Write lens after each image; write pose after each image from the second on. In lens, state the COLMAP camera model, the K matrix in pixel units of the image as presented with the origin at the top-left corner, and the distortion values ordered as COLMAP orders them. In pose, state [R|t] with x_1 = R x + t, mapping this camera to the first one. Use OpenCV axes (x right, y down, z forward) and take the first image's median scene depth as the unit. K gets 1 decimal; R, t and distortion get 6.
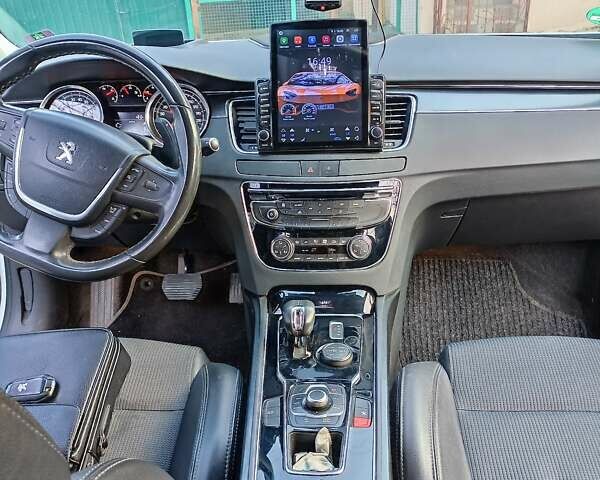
lens RADIAL K [[535.9, 0, 300.0], [0, 535.9, 240.0], [0, 0, 1]] dist [0.001379, -0.011394]
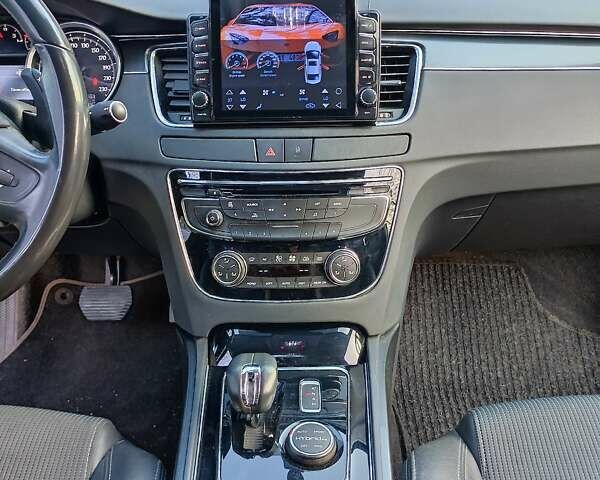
lens RADIAL K [[535.9, 0, 300.0], [0, 535.9, 240.0], [0, 0, 1]] dist [0.001379, -0.011394]
pose [[0.998065, -0.005018, 0.061975, 0.014131], [0.002490, 0.999164, 0.040797, -0.047315], [-0.062128, -0.040564, 0.997244, 0.317749]]
